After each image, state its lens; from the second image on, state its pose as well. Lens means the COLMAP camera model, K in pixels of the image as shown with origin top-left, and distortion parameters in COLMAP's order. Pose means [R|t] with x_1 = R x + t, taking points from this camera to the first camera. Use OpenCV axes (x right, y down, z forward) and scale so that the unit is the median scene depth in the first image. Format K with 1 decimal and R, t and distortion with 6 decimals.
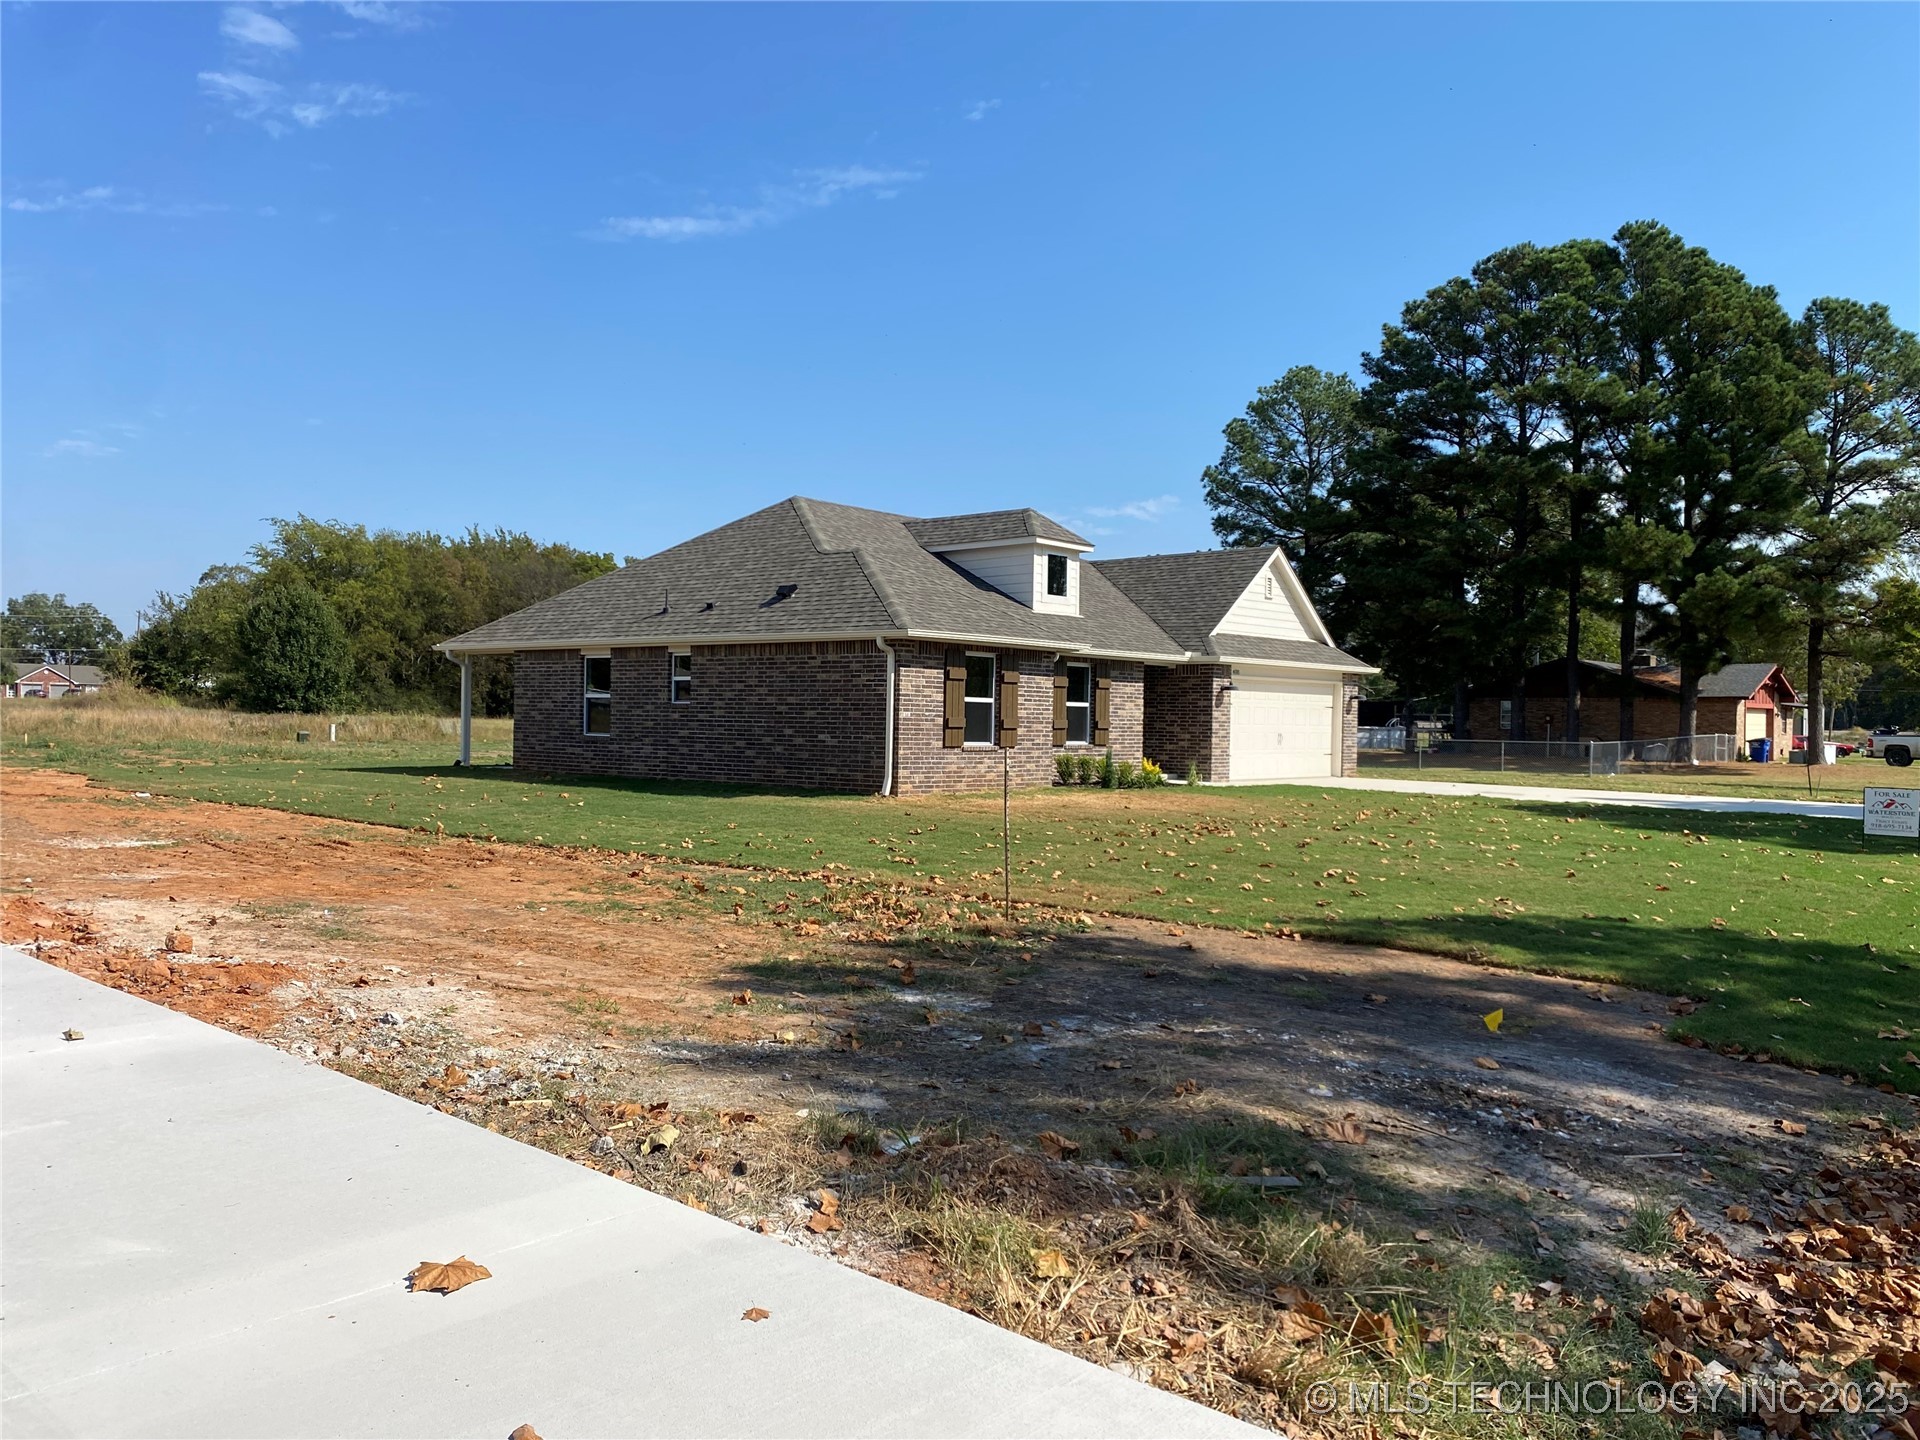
lens RADIAL K [[1468.8, 0, 959.7], [0, 1468.8, 710.1], [0, 0, 1]] dist [0.033360, -0.032379]
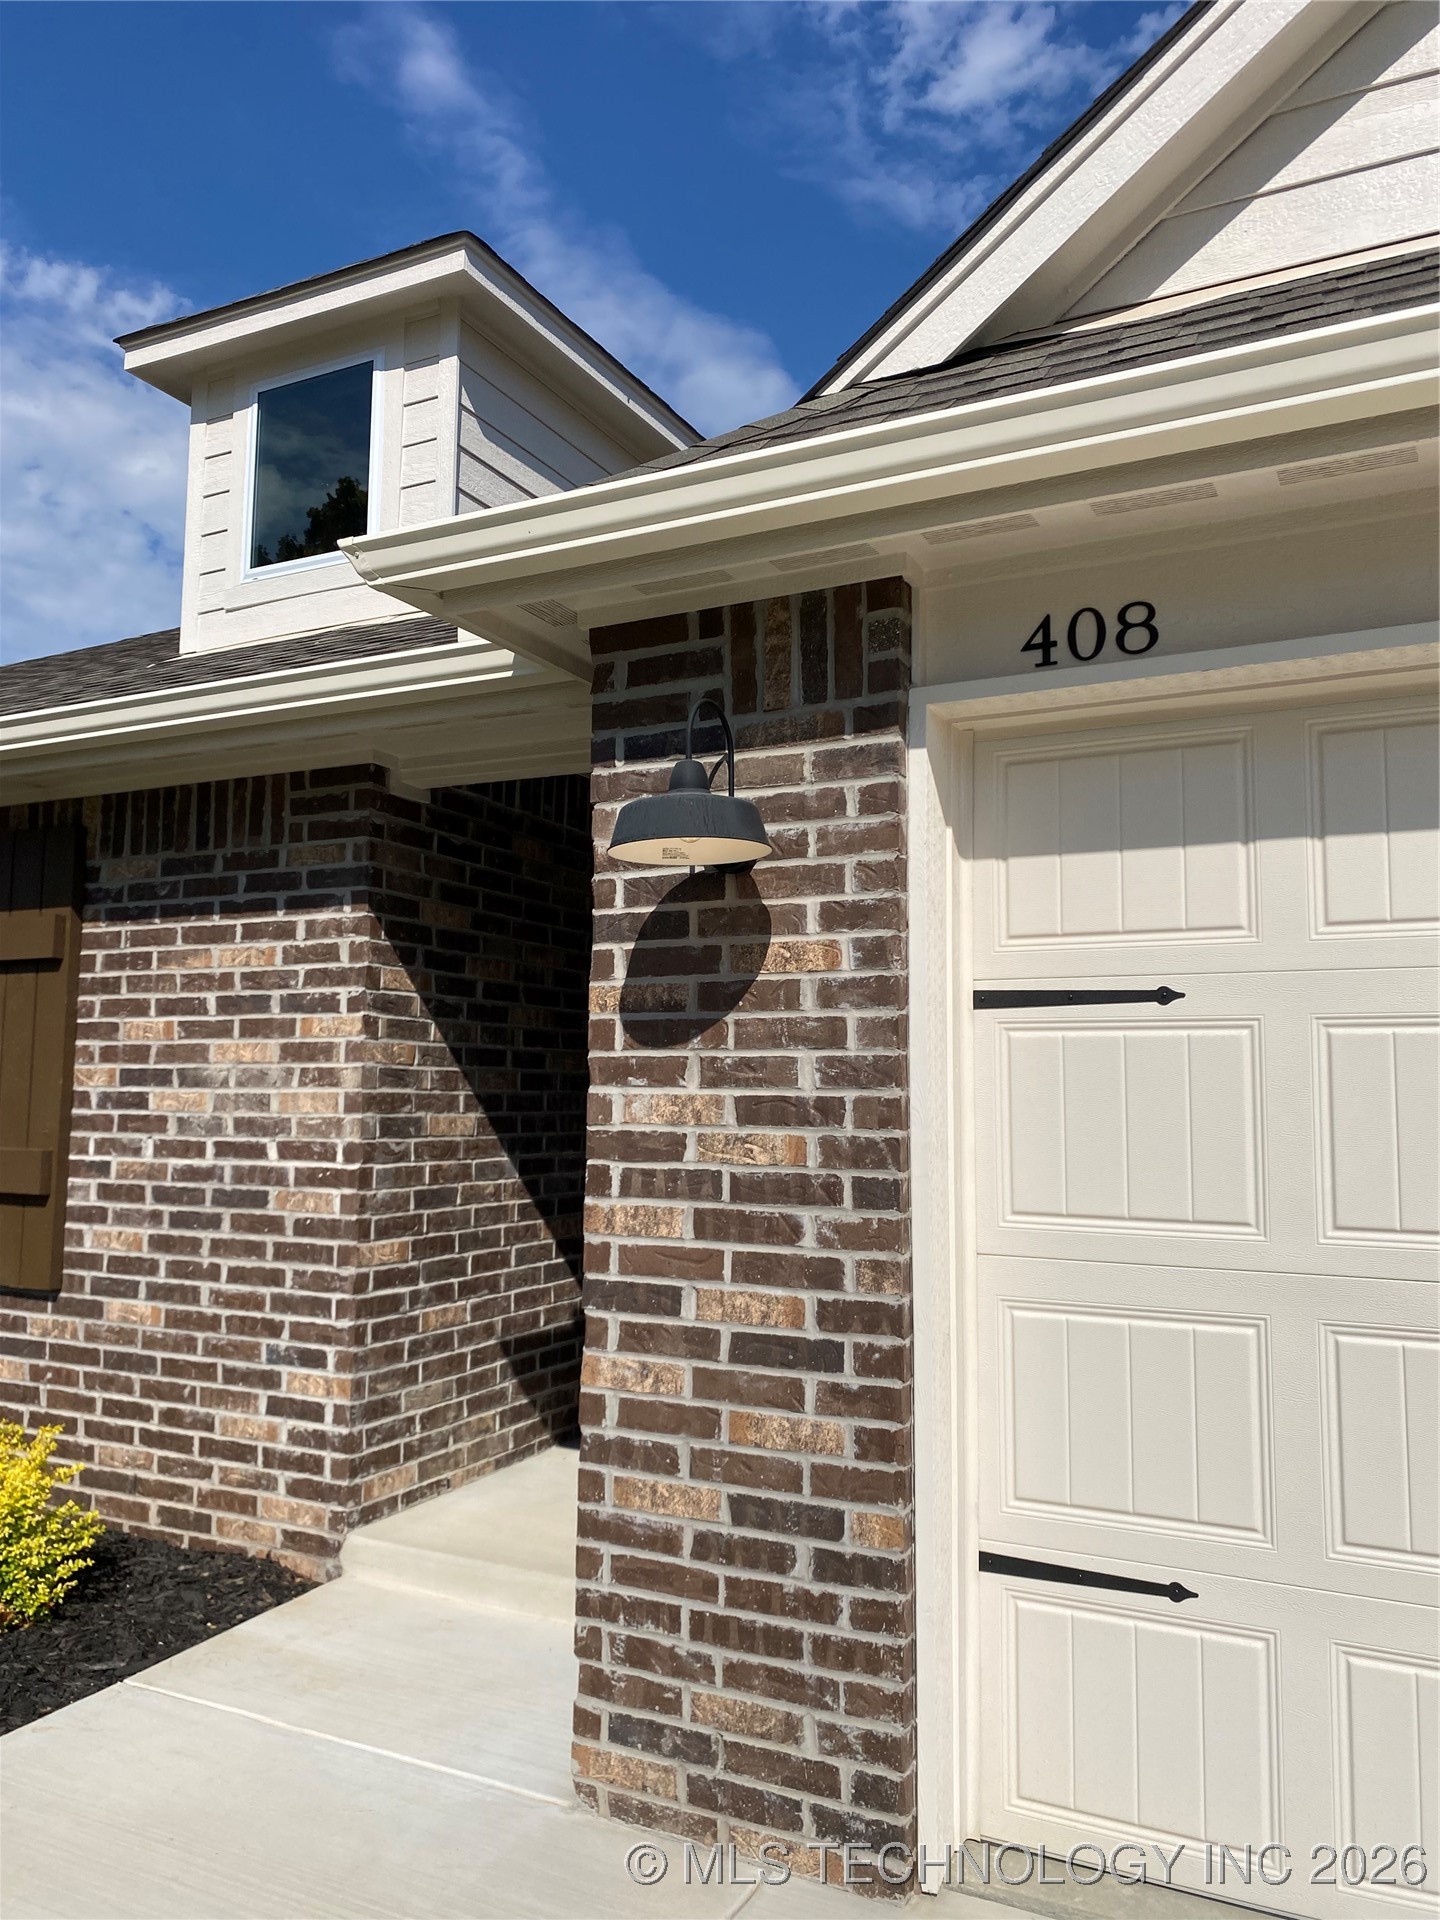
lens RADIAL K [[1468.8, 0, 701.1], [0, 1468.8, 958.4], [0, 0, 1]] dist [0.033360, -0.032379]
pose [[0.245172, -0.110155, -0.963201, 0.280942], [-0.002121, 0.993461, -0.114155, 0.004292], [0.969477, 0.030030, 0.243335, 1.010312]]
